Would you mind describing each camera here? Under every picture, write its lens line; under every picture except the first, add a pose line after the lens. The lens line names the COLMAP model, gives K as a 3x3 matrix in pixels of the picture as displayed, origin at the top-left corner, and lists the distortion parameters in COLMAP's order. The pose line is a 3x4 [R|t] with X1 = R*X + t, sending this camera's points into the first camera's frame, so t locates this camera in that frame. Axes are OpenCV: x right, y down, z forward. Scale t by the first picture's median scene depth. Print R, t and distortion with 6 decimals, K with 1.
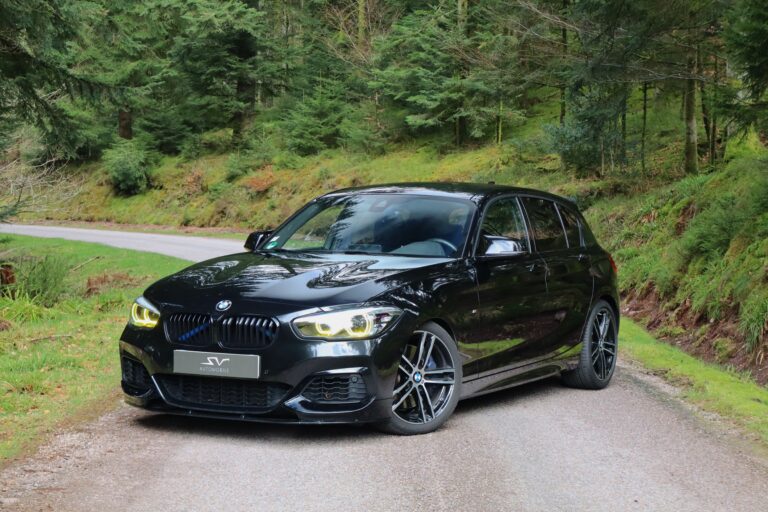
lens RADIAL K [[1558.9, 0, 384.0], [0, 1558.9, 256.0], [0, 0, 1]] dist [0.019687, 0.051704]
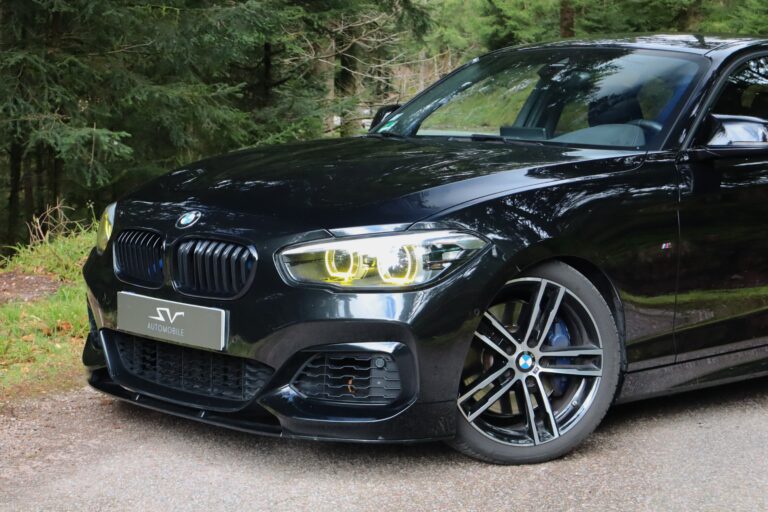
lens RADIAL K [[1558.9, 0, 384.0], [0, 1558.9, 256.0], [0, 0, 1]] dist [0.019687, 0.051704]
pose [[0.953009, 0.042534, -0.299942, 0.137889], [-0.025569, 0.997855, 0.060262, 0.008328], [0.301862, -0.049761, 0.952052, 0.460416]]
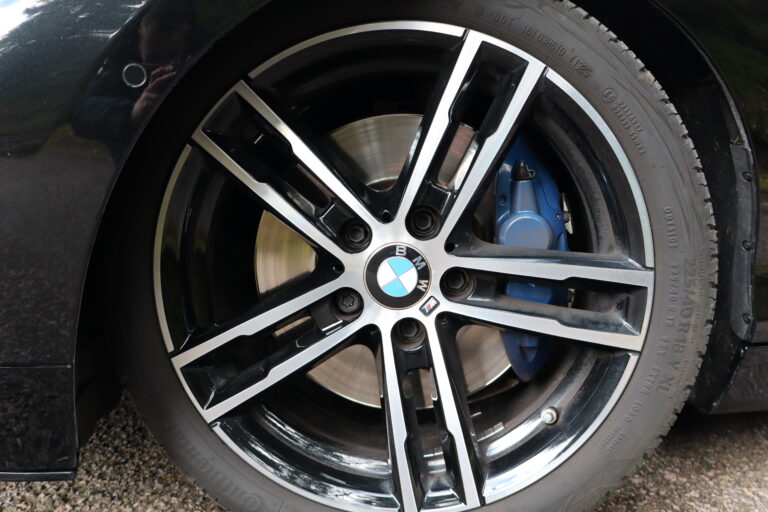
lens RADIAL K [[692.7, 0, 384.0], [0, 692.7, 256.0], [0, 0, 1]] dist [0.006826, 0.001445]
pose [[0.748161, 0.158293, -0.644358, 0.074149], [-0.096348, 0.986751, 0.130537, 0.064382], [0.656484, -0.035580, 0.753500, 0.935375]]
